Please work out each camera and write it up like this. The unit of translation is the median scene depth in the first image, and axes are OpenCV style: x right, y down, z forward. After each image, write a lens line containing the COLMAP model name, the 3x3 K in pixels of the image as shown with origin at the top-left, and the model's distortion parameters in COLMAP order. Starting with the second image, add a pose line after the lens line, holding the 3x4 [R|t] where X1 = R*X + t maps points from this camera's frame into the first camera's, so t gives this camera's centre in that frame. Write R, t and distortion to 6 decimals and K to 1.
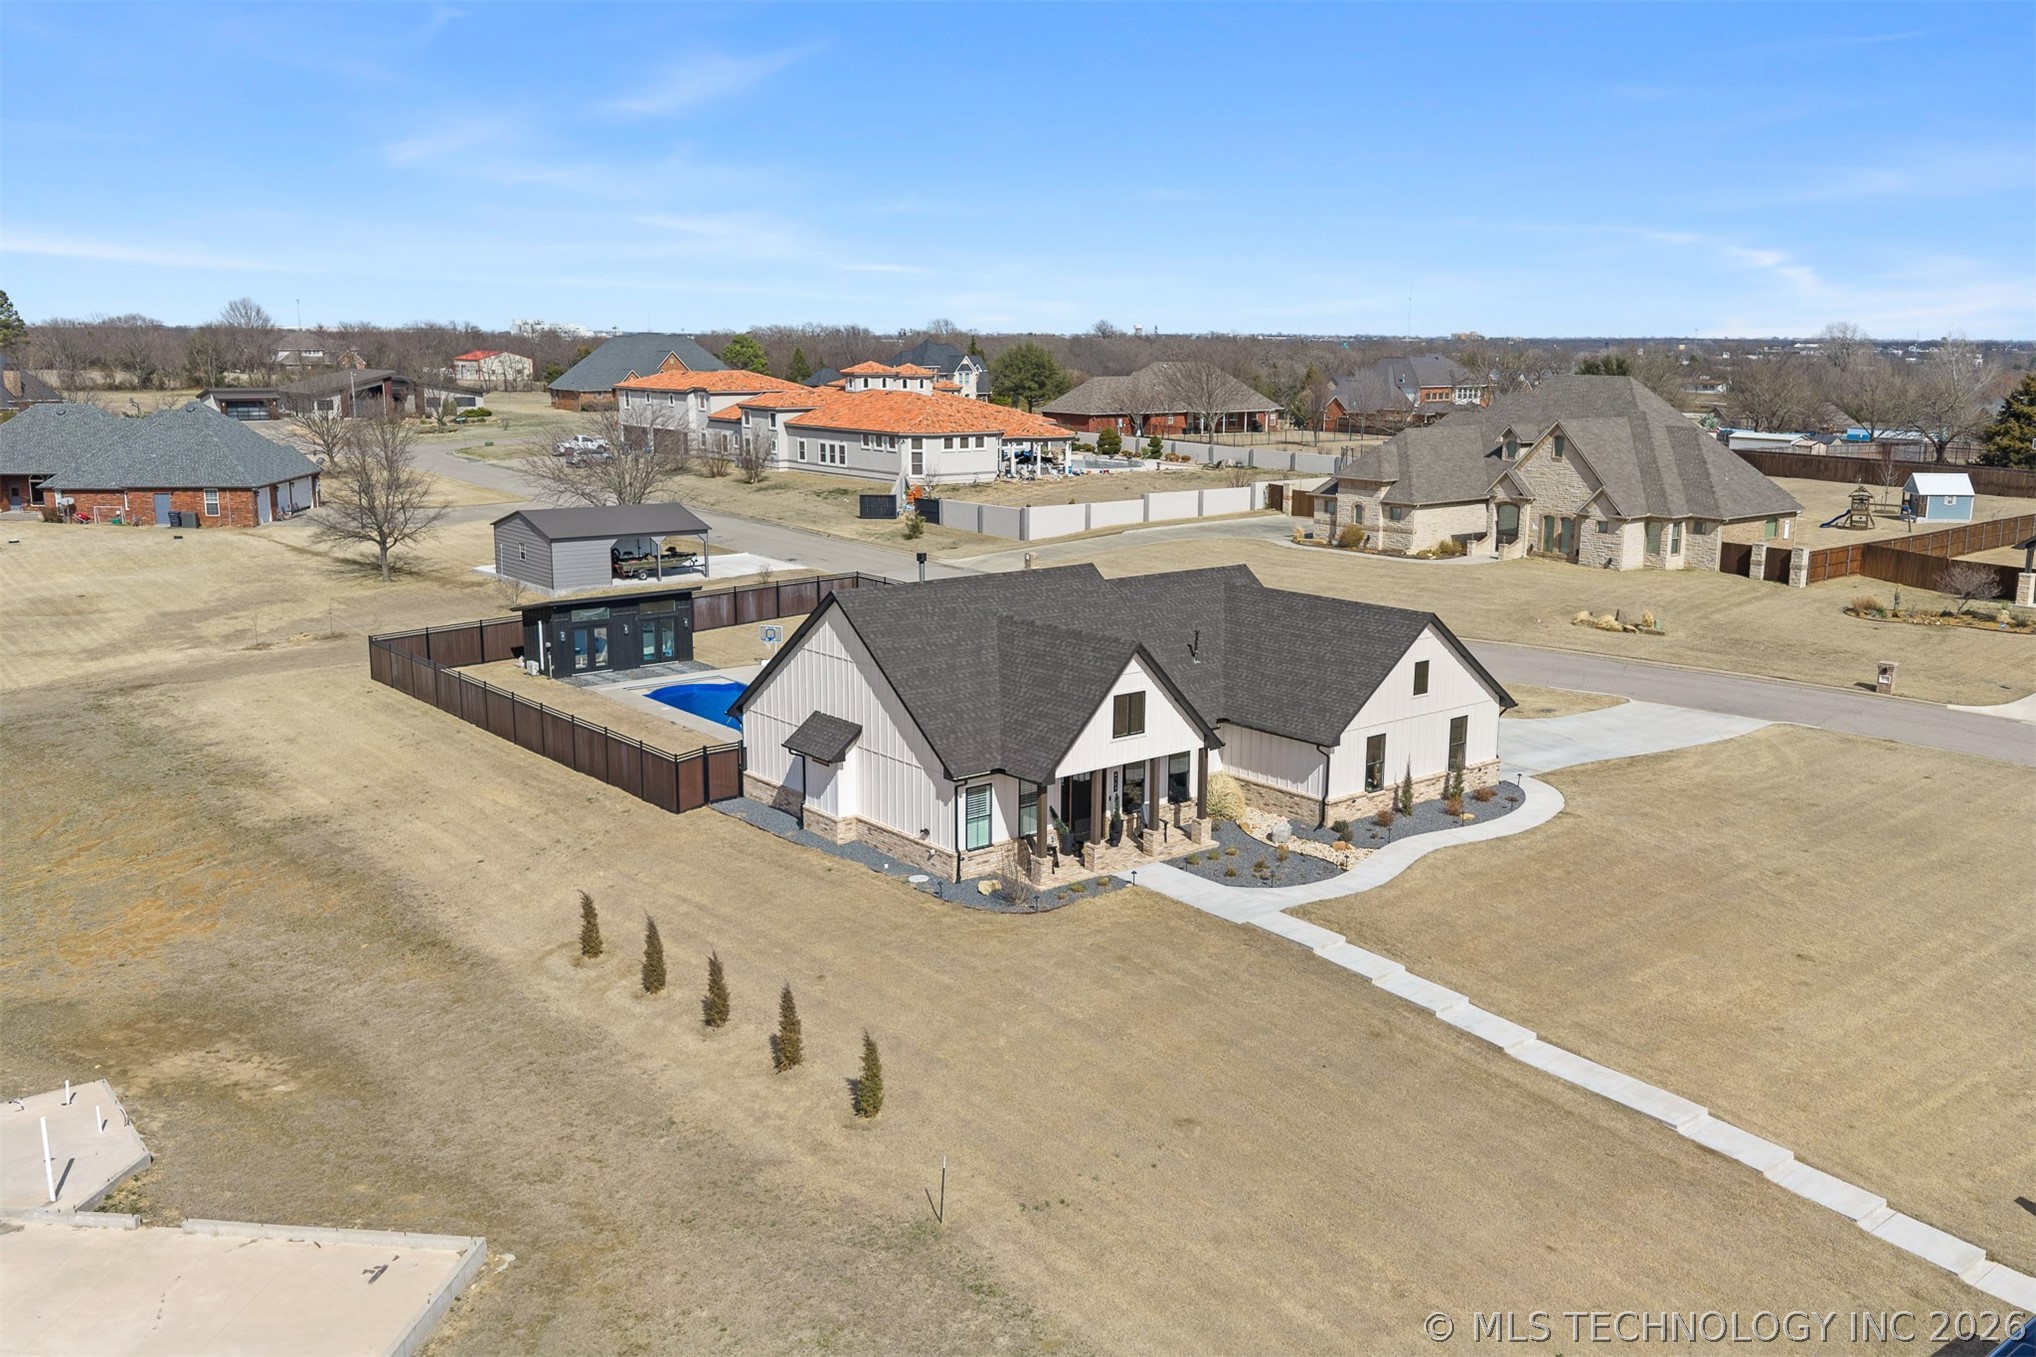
lens RADIAL K [[1699.4, 0, 1026.0], [0, 1699.4, 676.4], [0, 0, 1]] dist [0.030617, -0.058313]
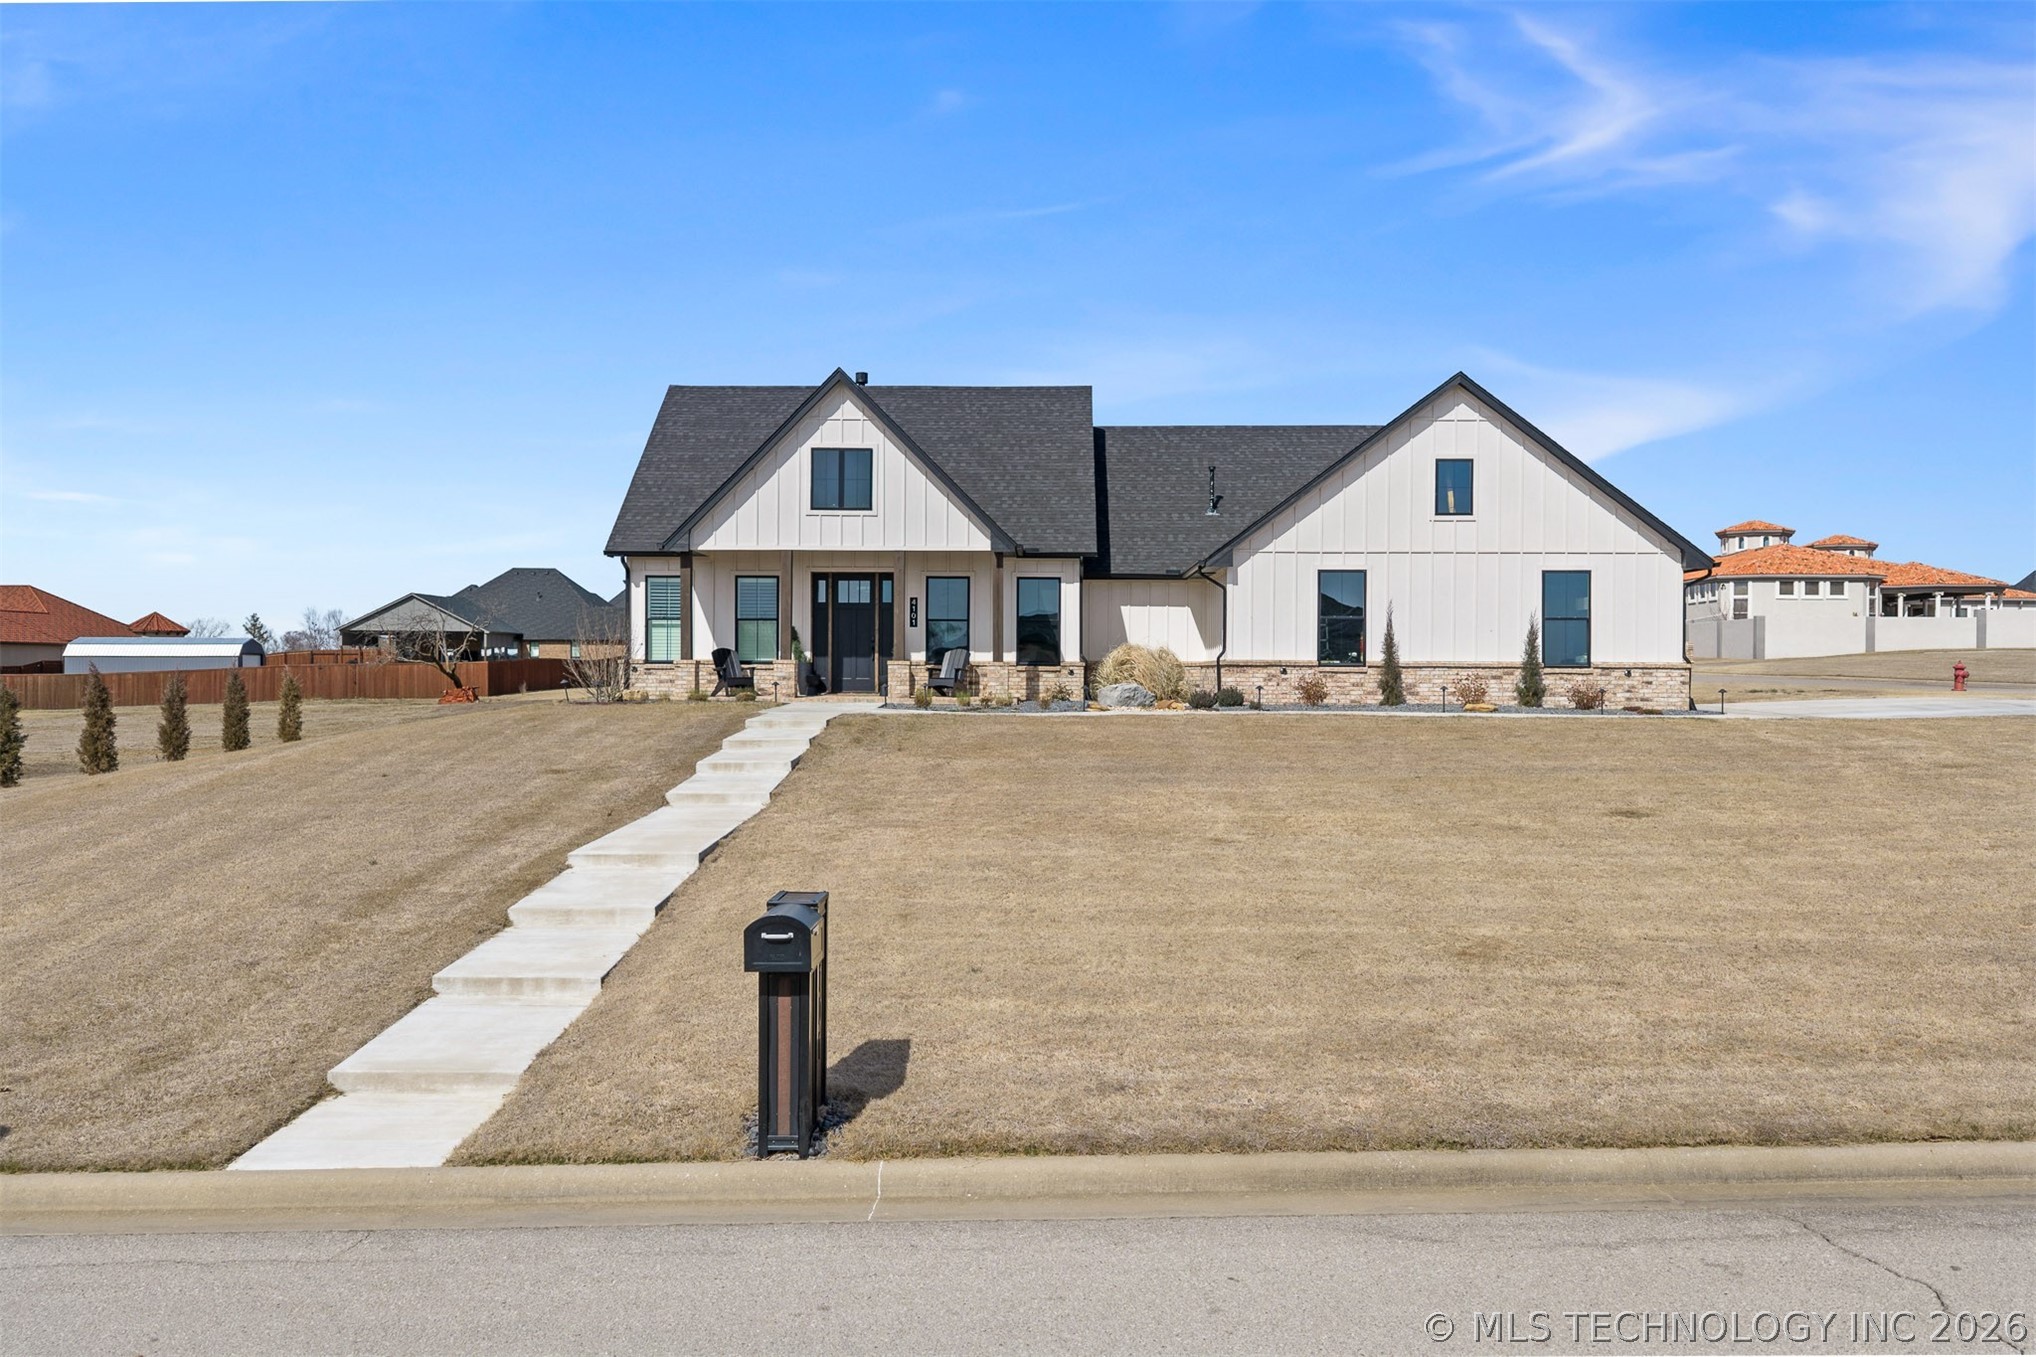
lens RADIAL K [[1699.4, 0, 1003.6], [0, 1699.4, 670.2], [0, 0, 1]] dist [0.030617, -0.058313]
pose [[0.754760, -0.003891, -0.655989, 0.488095], [-0.128825, 0.979632, -0.154032, 0.170085], [0.643227, 0.200765, 0.738886, 0.457879]]
